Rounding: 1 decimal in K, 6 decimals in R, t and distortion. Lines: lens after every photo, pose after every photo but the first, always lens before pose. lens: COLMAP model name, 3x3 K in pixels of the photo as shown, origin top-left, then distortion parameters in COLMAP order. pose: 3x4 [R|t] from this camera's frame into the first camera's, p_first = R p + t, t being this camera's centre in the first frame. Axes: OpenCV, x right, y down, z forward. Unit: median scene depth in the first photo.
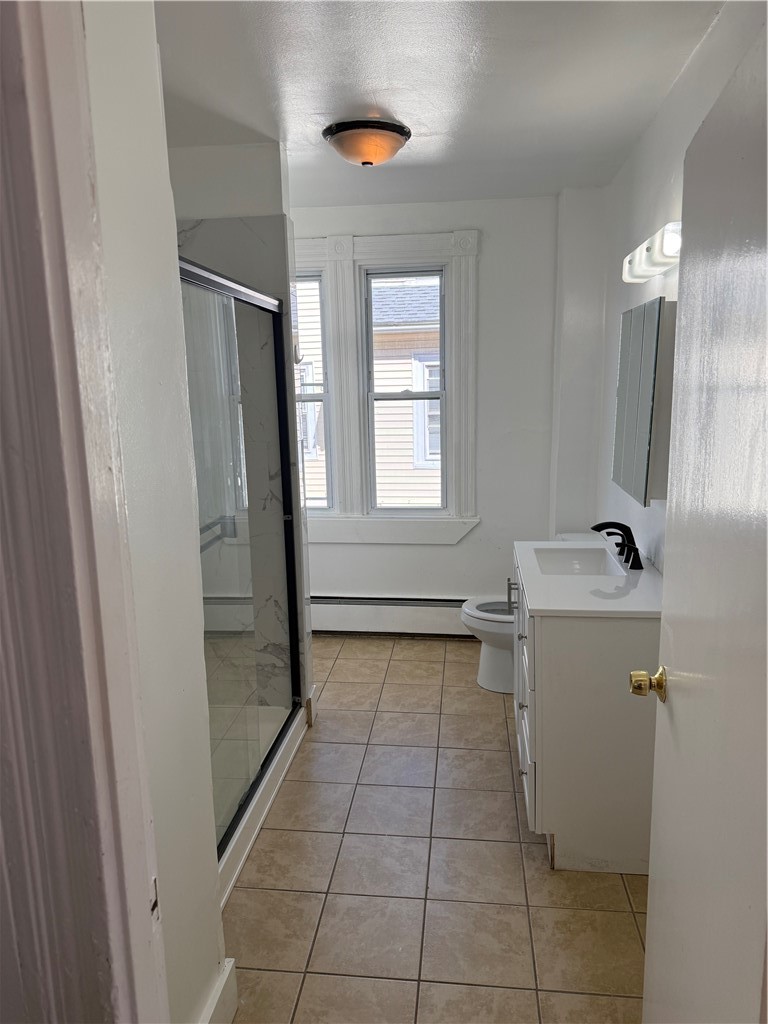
lens RADIAL K [[725.4, 0, 378.9], [0, 725.4, 511.7], [0, 0, 1]] dist [0.037218, -0.047304]
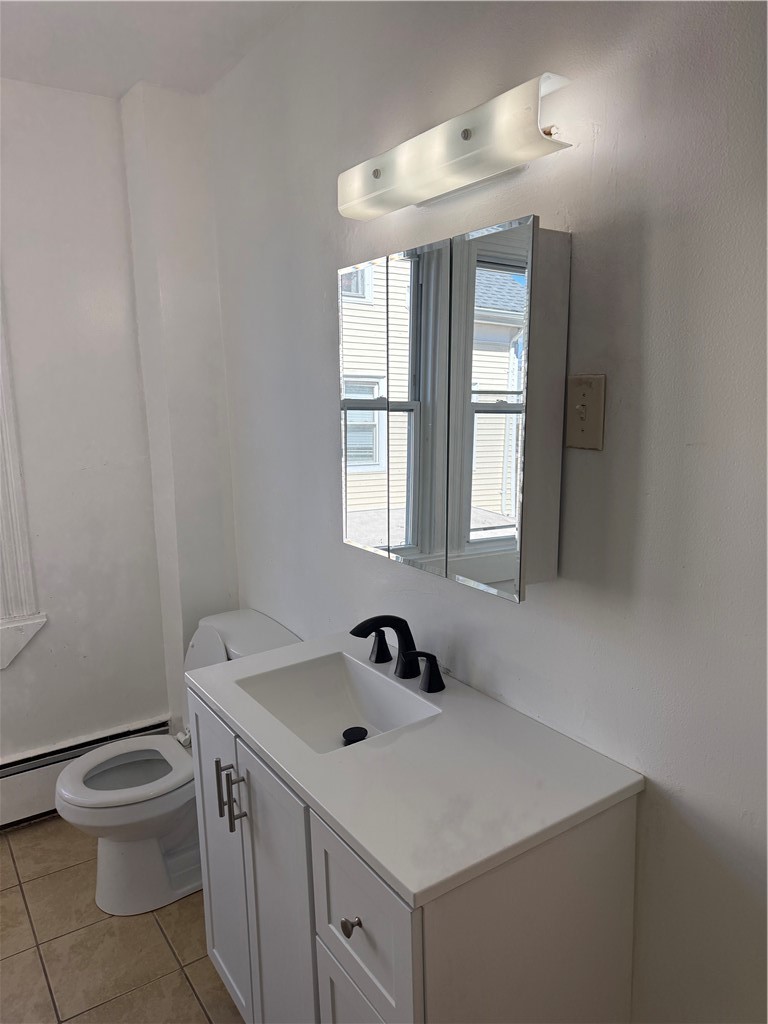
lens RADIAL K [[711.1, 0, 384.7], [0, 711.1, 498.7], [0, 0, 1]] dist [-0.001570, -0.006129]
pose [[0.738599, -0.099868, 0.666707, -0.043887], [0.124564, 0.992155, 0.010623, -0.070642], [-0.662537, 0.075202, 0.745244, 0.453914]]
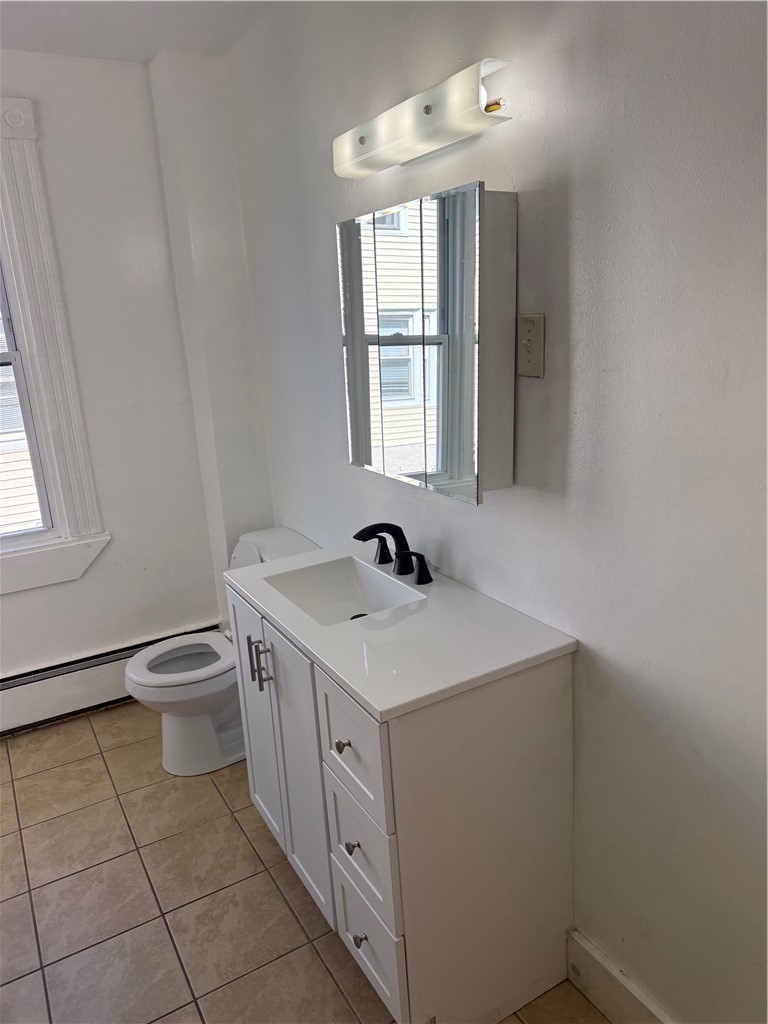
lens RADIAL K [[725.4, 0, 378.9], [0, 725.4, 511.7], [0, 0, 1]] dist [0.037218, -0.047304]
pose [[0.792289, -0.176437, 0.584079, -0.074804], [0.143318, 0.984310, 0.102930, -0.057368], [-0.593076, 0.002159, 0.805144, 0.350052]]
